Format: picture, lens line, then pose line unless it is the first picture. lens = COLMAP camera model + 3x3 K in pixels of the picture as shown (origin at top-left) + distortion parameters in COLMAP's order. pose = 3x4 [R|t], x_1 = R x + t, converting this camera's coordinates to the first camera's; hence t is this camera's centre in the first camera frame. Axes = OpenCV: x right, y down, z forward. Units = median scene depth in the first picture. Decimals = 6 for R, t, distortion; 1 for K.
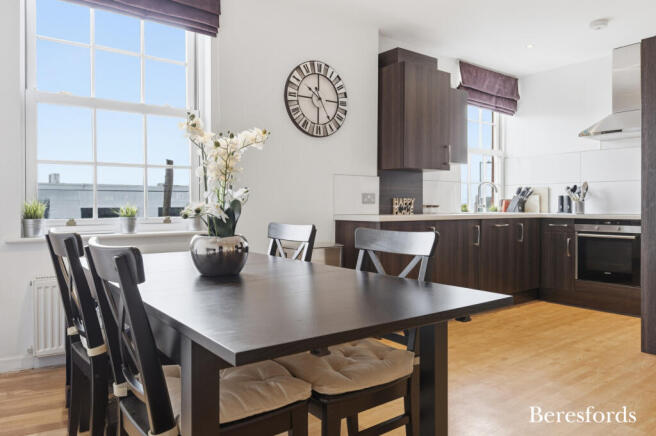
lens RADIAL K [[464.2, 0, 330.4], [0, 464.2, 211.0], [0, 0, 1]] dist [0.004415, -0.000899]
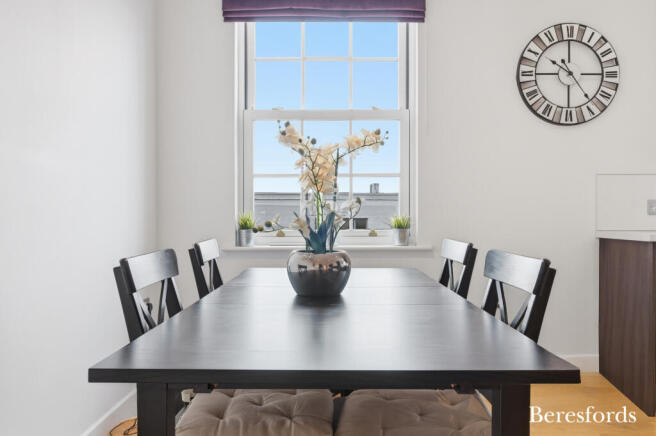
lens RADIAL K [[543.2, 0, 330.7], [0, 543.2, 218.9], [0, 0, 1]] dist [-0.007367, 0.015618]
pose [[0.795689, 0.005454, -0.605681, 0.197134], [-0.008725, 0.999959, -0.002458, -0.004212], [0.605642, 0.007241, 0.795704, 0.081898]]
